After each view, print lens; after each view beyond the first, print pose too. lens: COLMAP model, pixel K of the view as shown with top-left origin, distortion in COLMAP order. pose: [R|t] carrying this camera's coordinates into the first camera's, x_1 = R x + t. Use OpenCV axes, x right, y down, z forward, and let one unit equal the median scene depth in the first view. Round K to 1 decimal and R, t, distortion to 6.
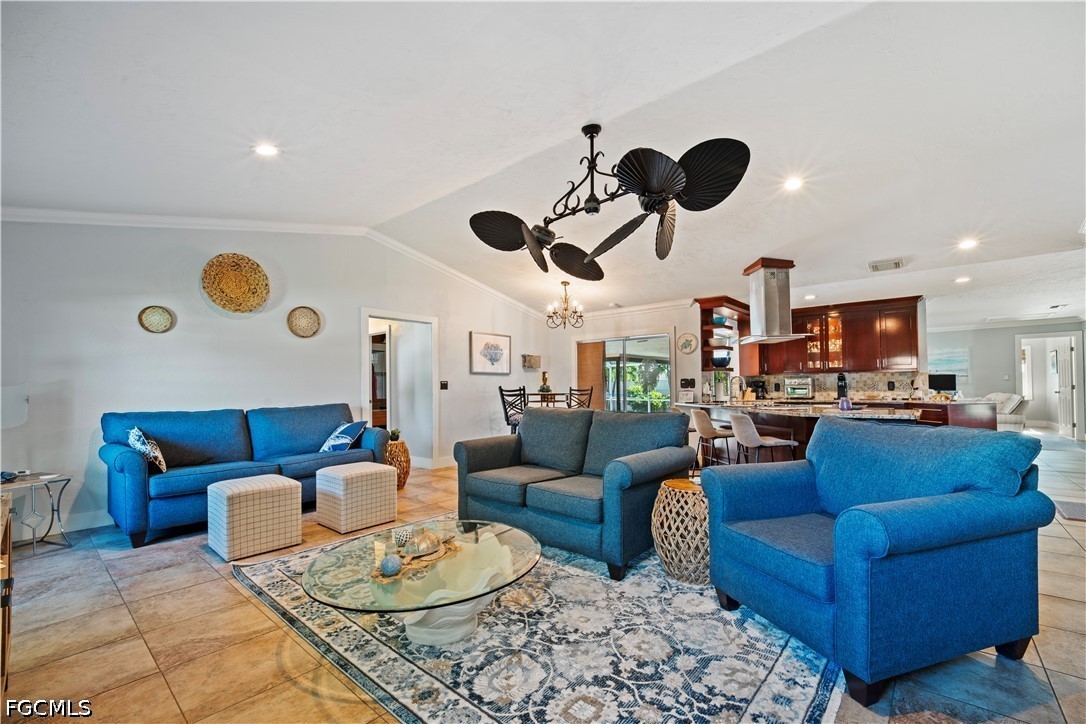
lens RADIAL K [[459.2, 0, 537.2], [0, 459.2, 385.0], [0, 0, 1]] dist [-0.000636, -0.006527]
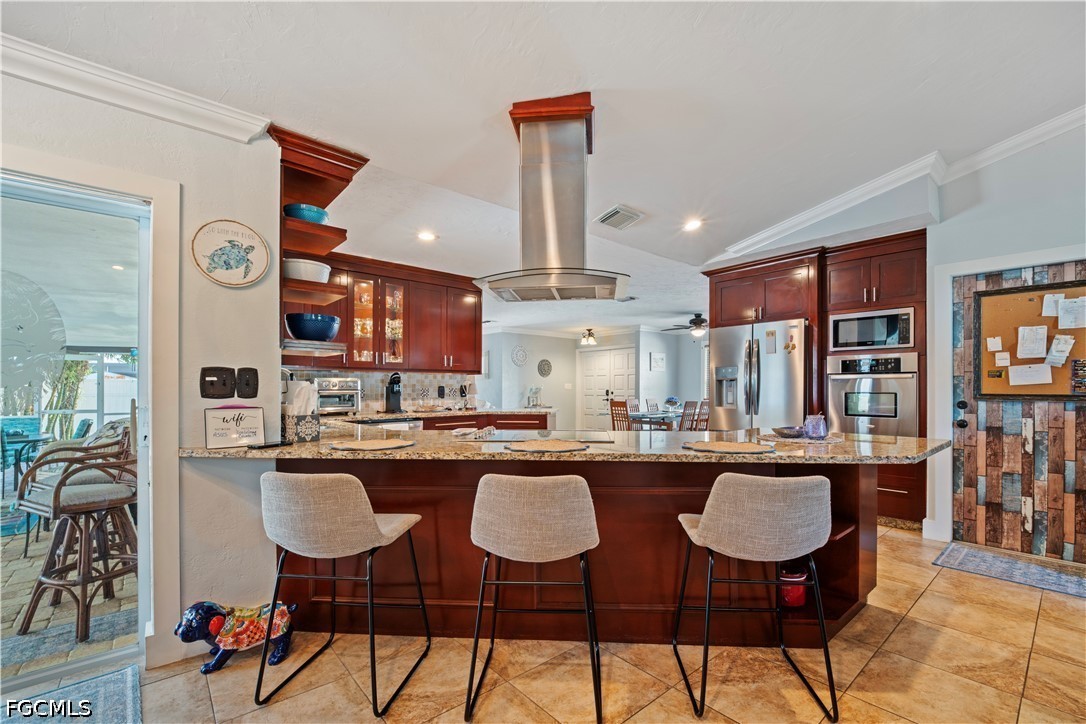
lens RADIAL K [[459.2, 0, 551.9], [0, 459.2, 387.1], [0, 0, 1]] dist [-0.000636, -0.006527]
pose [[0.134903, 0.013580, 0.990766, 0.045337], [-0.006550, 0.999896, -0.012813, 0.002035], [-0.990837, -0.004761, 0.134978, 0.694763]]
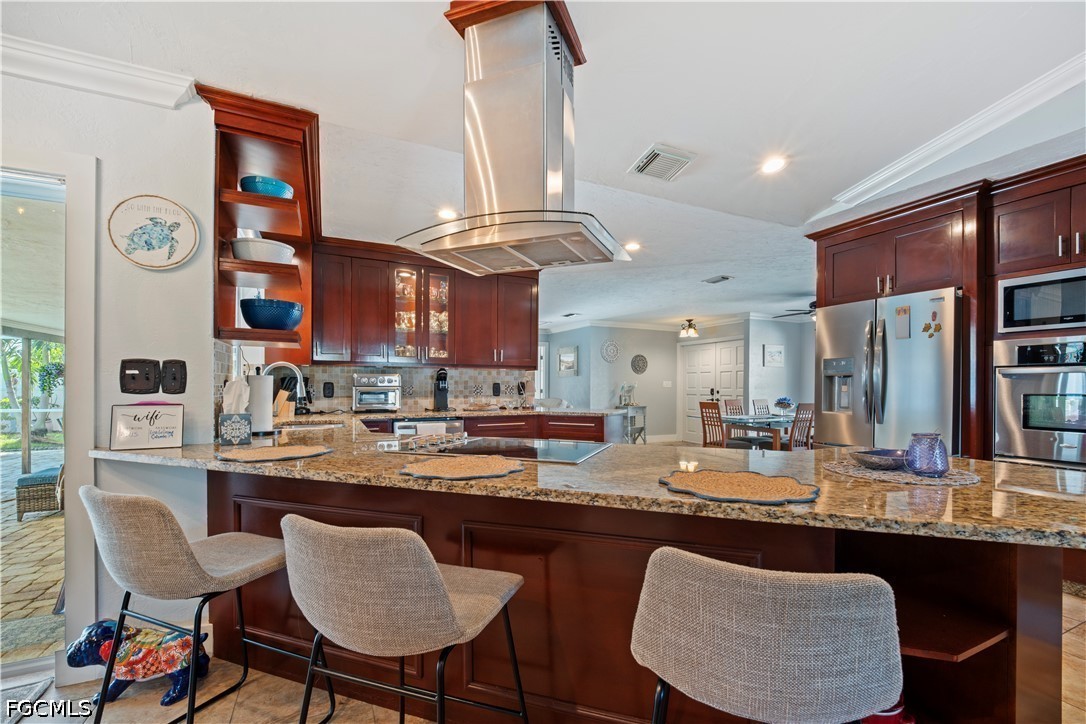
lens RADIAL K [[459.2, 0, 554.4], [0, 459.2, 387.6], [0, 0, 1]] dist [-0.000636, -0.006527]
pose [[0.390005, 0.009774, 0.920761, 0.155774], [-0.014701, 0.999882, -0.004387, 0.000861], [-0.920695, -0.011825, 0.390103, 0.624320]]
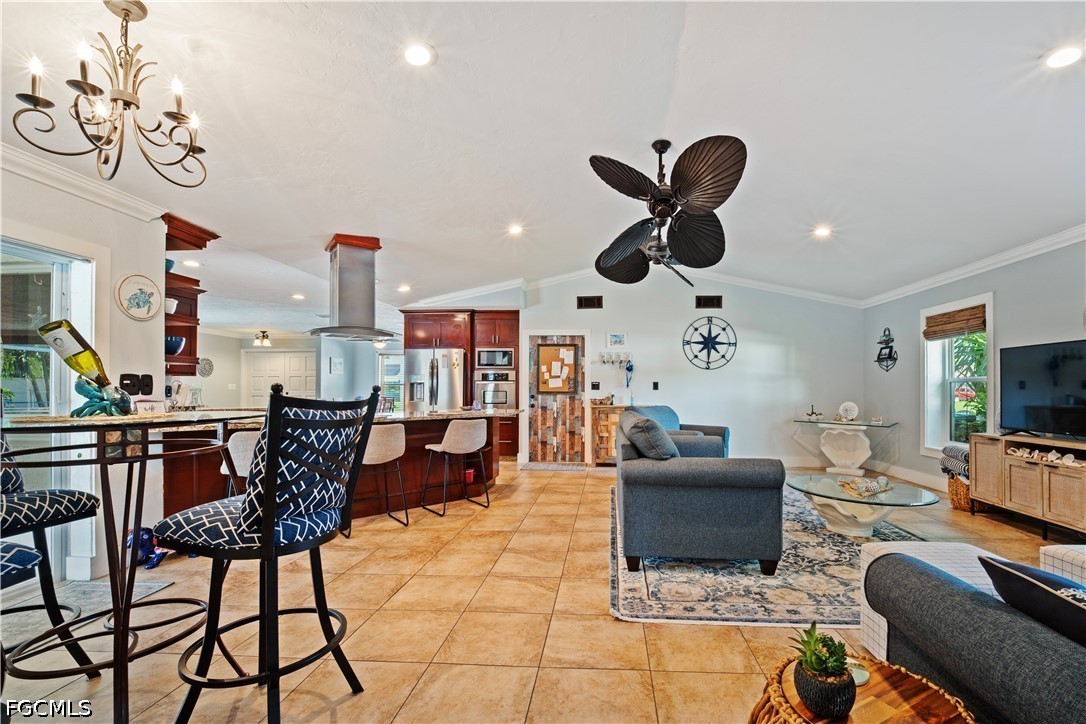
lens RADIAL K [[459.2, 0, 589.8], [0, 459.2, 388.3], [0, 0, 1]] dist [-0.000636, -0.006527]
pose [[-0.631428, 0.012896, 0.775327, -0.293506], [0.003211, 0.999897, -0.014016, 0.007620], [-0.775428, -0.006360, -0.631404, 0.878341]]
